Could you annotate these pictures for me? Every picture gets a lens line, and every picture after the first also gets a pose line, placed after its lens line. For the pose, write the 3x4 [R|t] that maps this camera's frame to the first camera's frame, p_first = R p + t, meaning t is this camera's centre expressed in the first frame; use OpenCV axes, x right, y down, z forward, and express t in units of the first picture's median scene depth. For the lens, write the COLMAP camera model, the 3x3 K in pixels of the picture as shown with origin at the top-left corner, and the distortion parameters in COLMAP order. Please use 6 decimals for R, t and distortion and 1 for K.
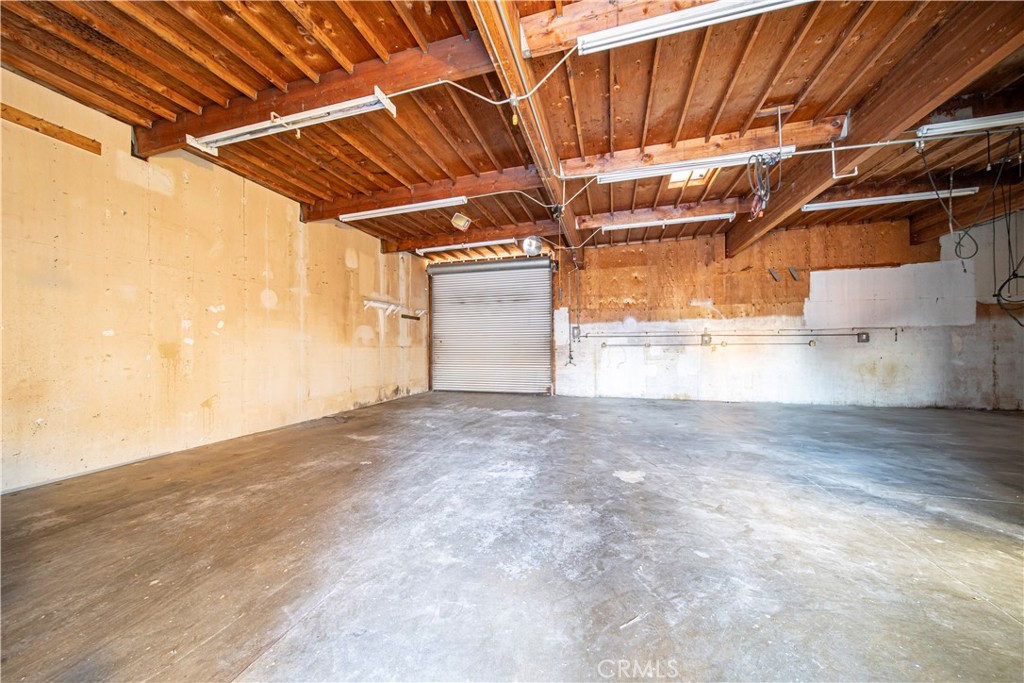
lens RADIAL K [[360.0, 0, 508.8], [0, 360.0, 345.5], [0, 0, 1]] dist [0.001743, -0.001546]
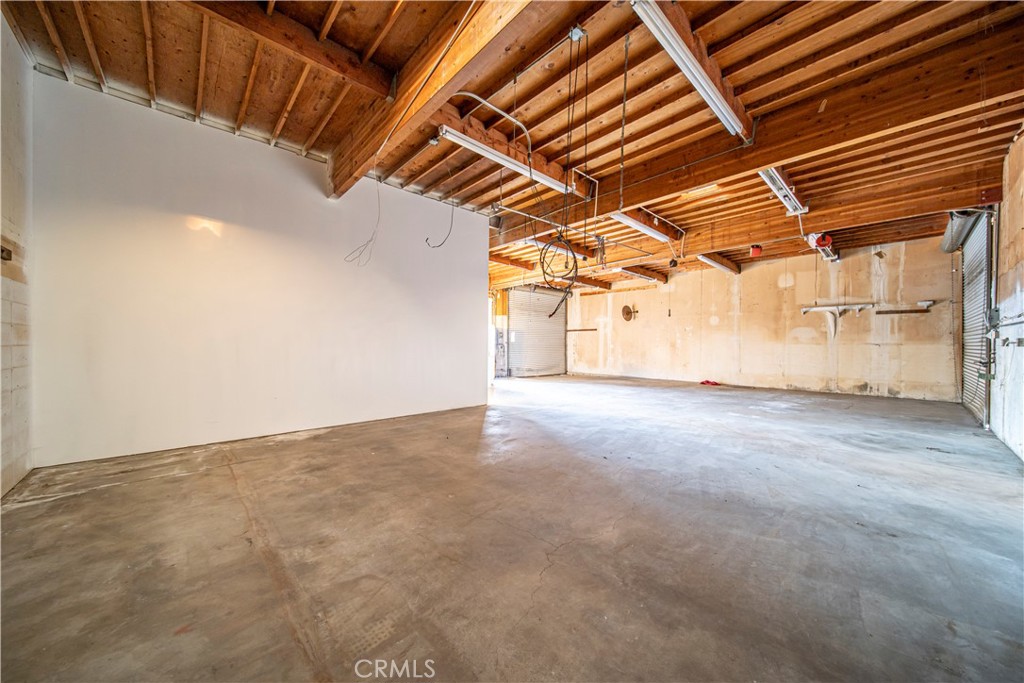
lens RADIAL K [[360.0, 0, 508.8], [0, 360.0, 345.5], [0, 0, 1]] dist [0.001743, -0.001546]
pose [[-0.524582, 0.006458, -0.851335, 1.297729], [0.000227, 0.999972, 0.007446, -0.000382], [0.851360, 0.003713, -0.524569, 0.811756]]
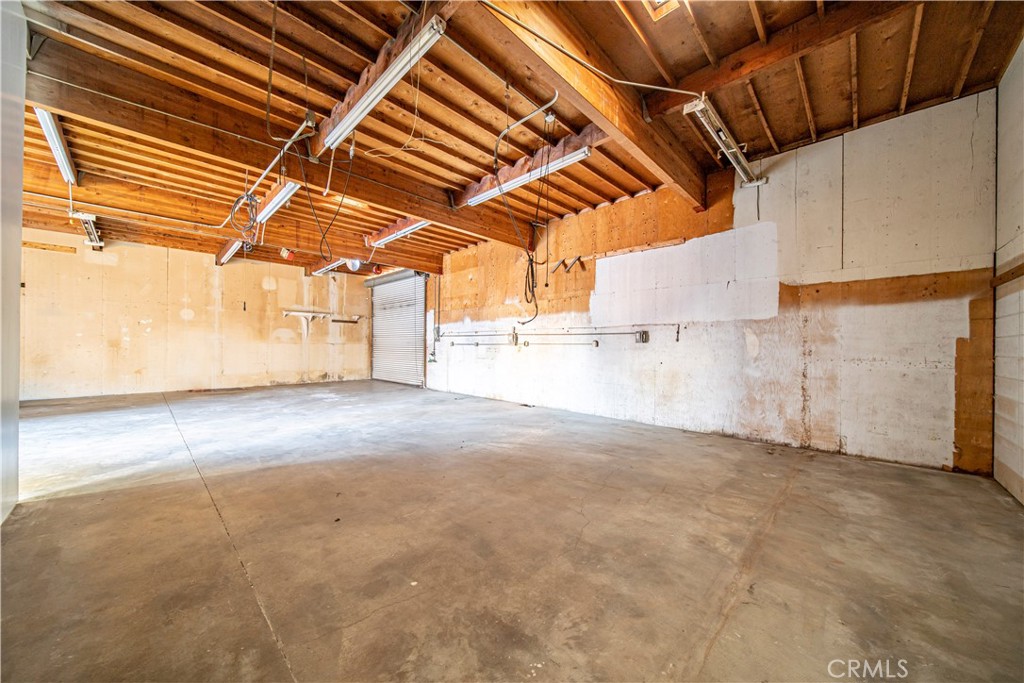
lens RADIAL K [[360.0, 0, 508.8], [0, 360.0, 345.5], [0, 0, 1]] dist [0.001743, -0.001546]
pose [[0.880701, 0.011554, -0.473532, 1.122072], [-0.010585, 0.999933, 0.004712, -0.003718], [0.473554, 0.000863, 0.880764, 0.161323]]
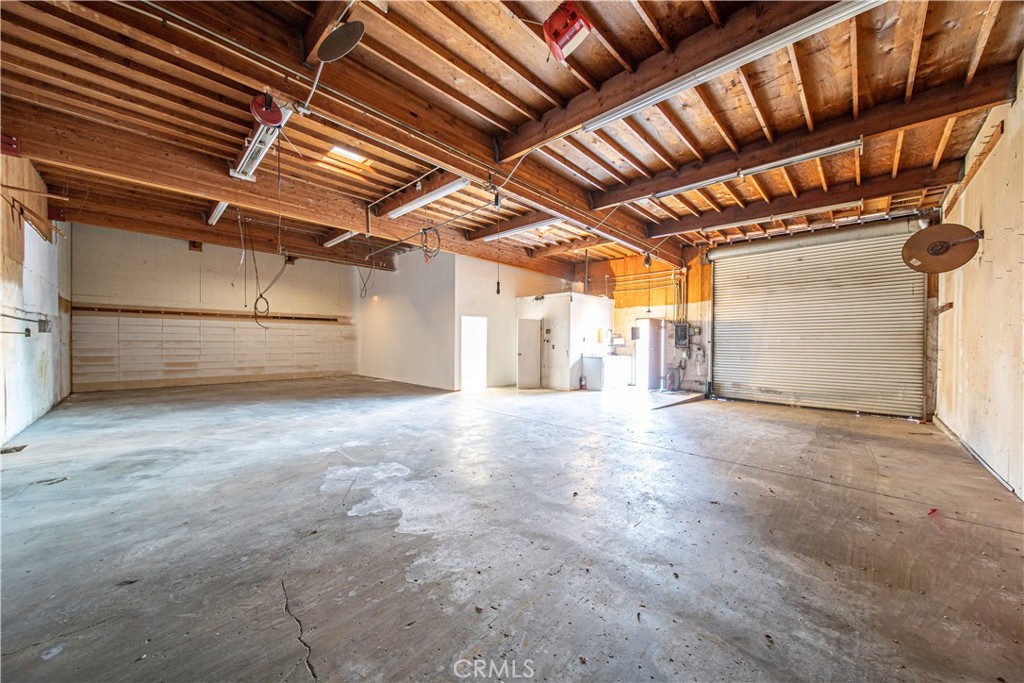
lens RADIAL K [[360.0, 0, 508.8], [0, 360.0, 345.5], [0, 0, 1]] dist [0.001743, -0.001546]
pose [[-0.877464, -0.007817, 0.479578, -0.236956], [-0.006394, 0.999969, 0.004601, 0.009165], [-0.479599, 0.000971, -0.877487, 1.213960]]
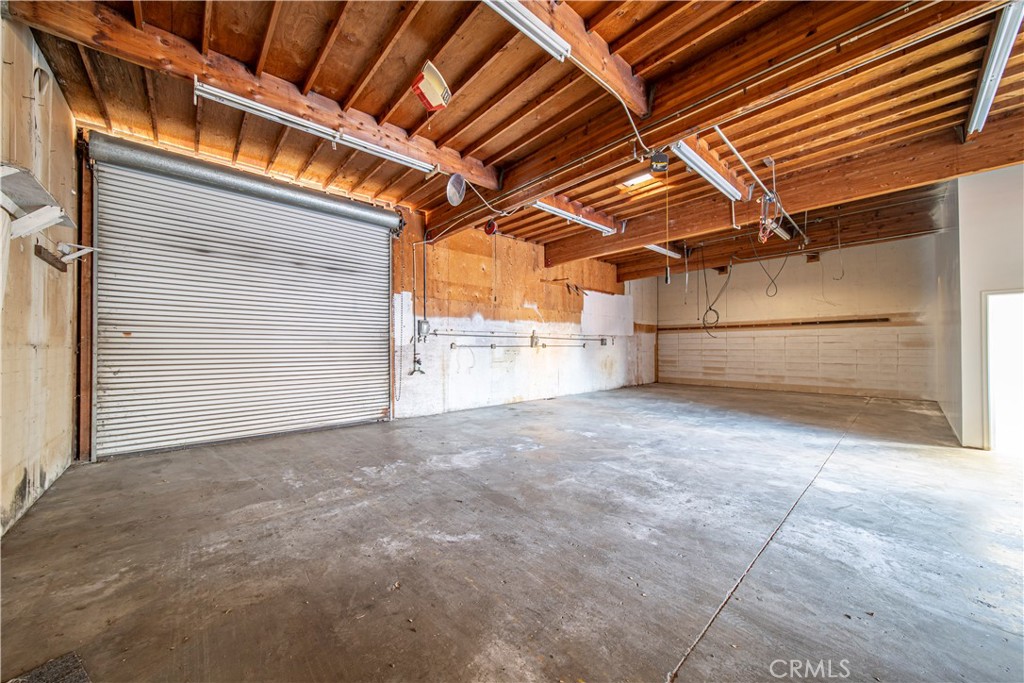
lens RADIAL K [[360.0, 0, 508.8], [0, 360.0, 345.5], [0, 0, 1]] dist [0.001743, -0.001546]
pose [[0.527894, 0.009801, 0.849254, -0.422930], [-0.004120, 0.999951, -0.008979, 0.005964], [-0.849300, 0.001241, 0.527908, 0.577908]]
